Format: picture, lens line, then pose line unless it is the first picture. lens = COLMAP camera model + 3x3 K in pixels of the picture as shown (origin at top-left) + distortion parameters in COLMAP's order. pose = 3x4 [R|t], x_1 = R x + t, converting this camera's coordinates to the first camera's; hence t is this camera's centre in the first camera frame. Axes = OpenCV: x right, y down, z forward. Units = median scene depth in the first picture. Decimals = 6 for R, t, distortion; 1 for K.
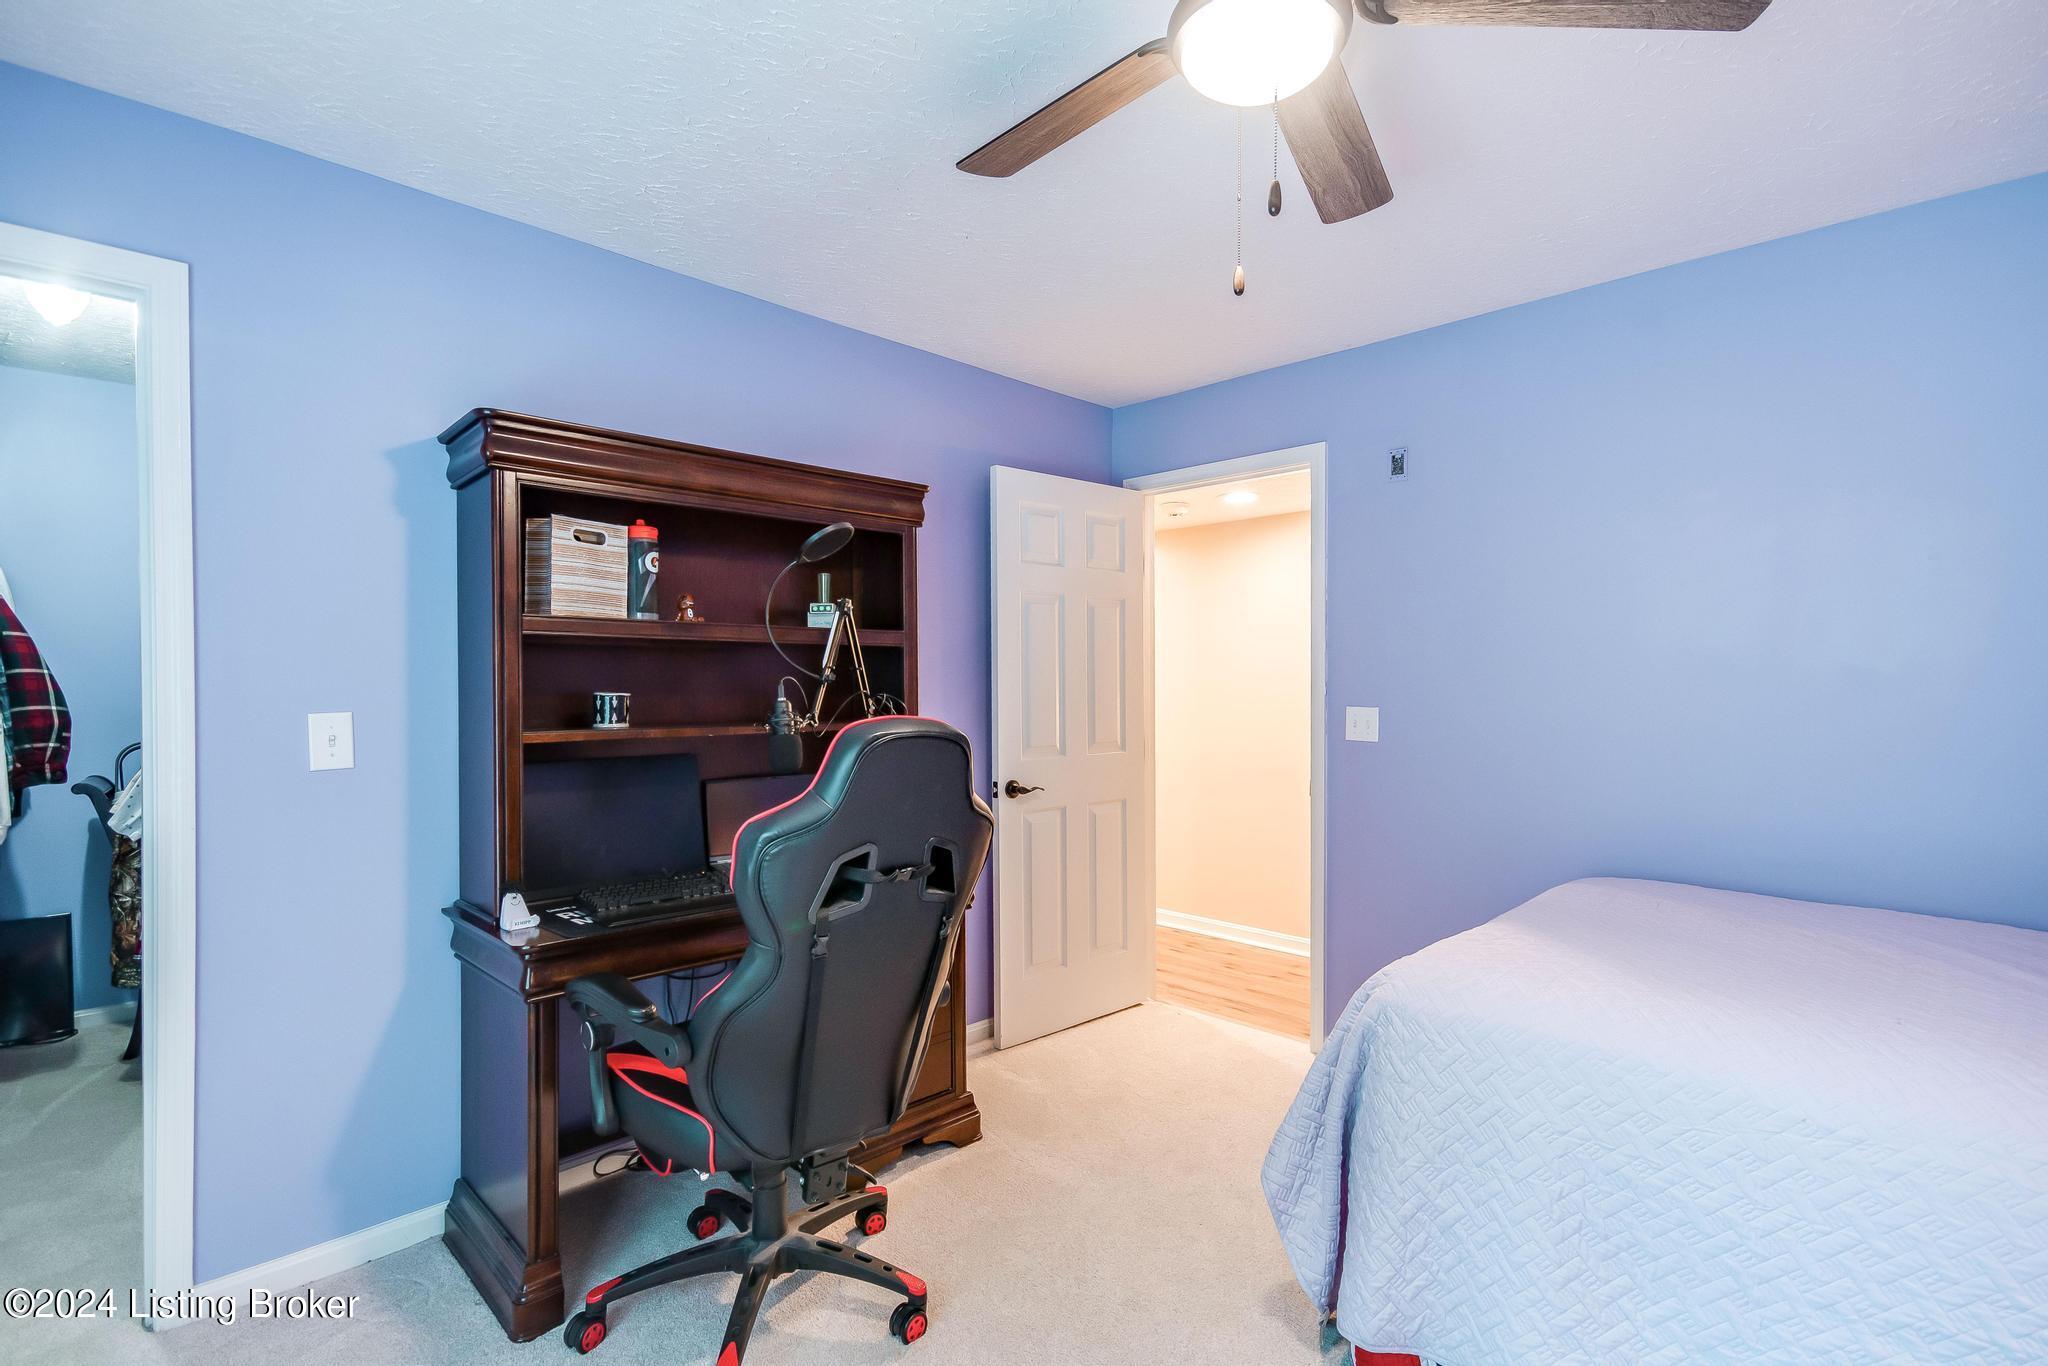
lens RADIAL K [[954.1, 0, 1024.0], [0, 954.1, 683.8], [0, 0, 1]] dist [-0.011610, 0.000233]
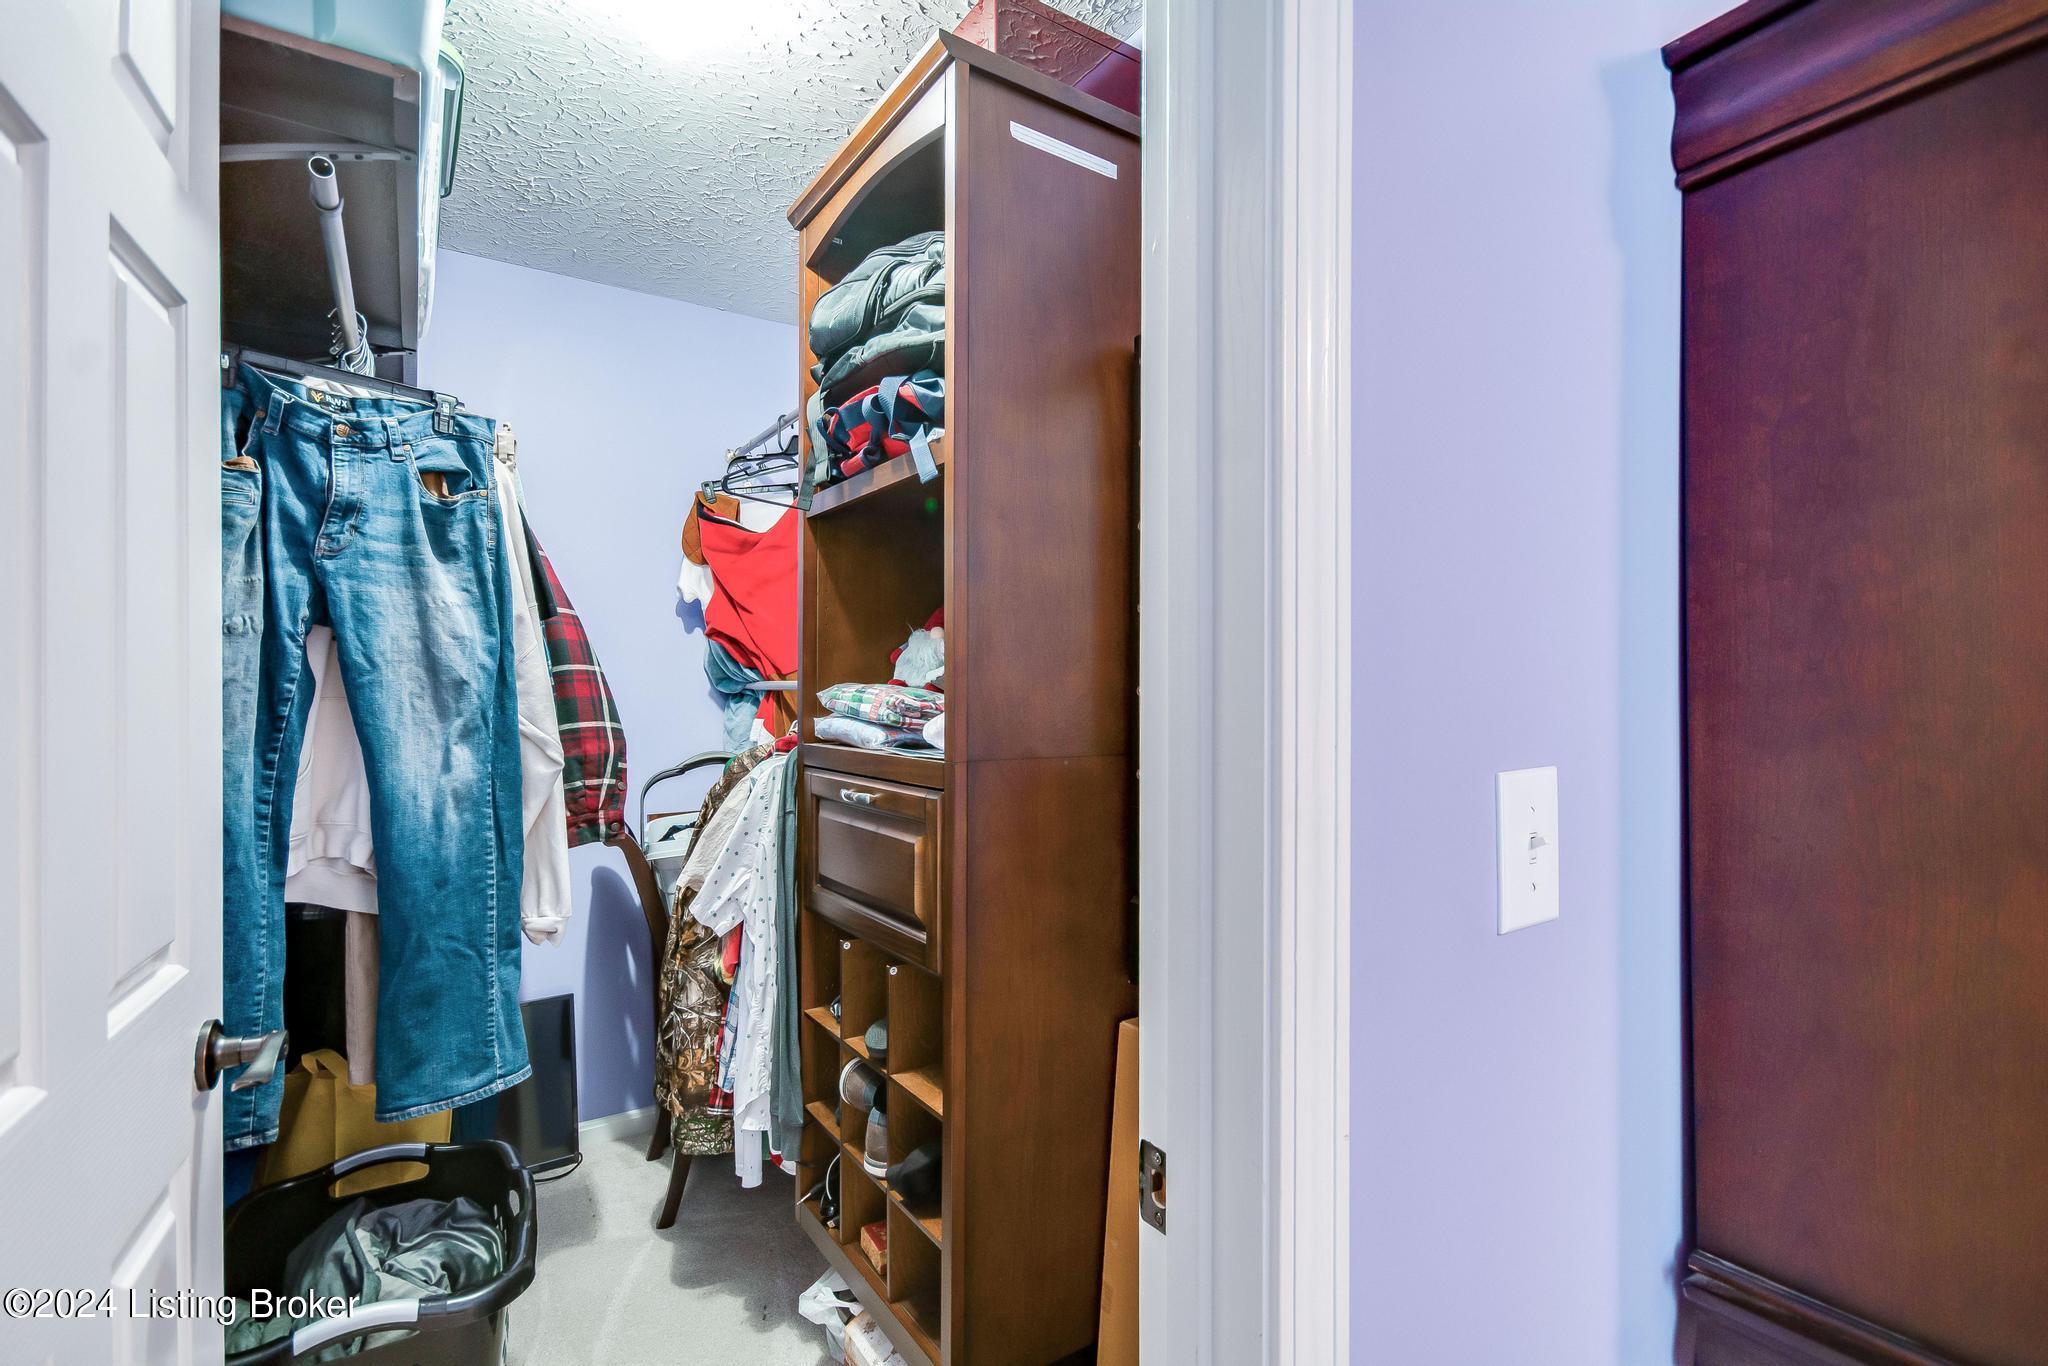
lens RADIAL K [[954.1, 0, 1024.0], [0, 954.1, 687.0], [0, 0, 1]] dist [-0.011610, 0.000233]
pose [[0.970778, 0.001599, -0.239973, -0.591506], [-0.002631, 0.999989, -0.003978, 0.001005], [0.239964, 0.004493, 0.970771, 0.427887]]
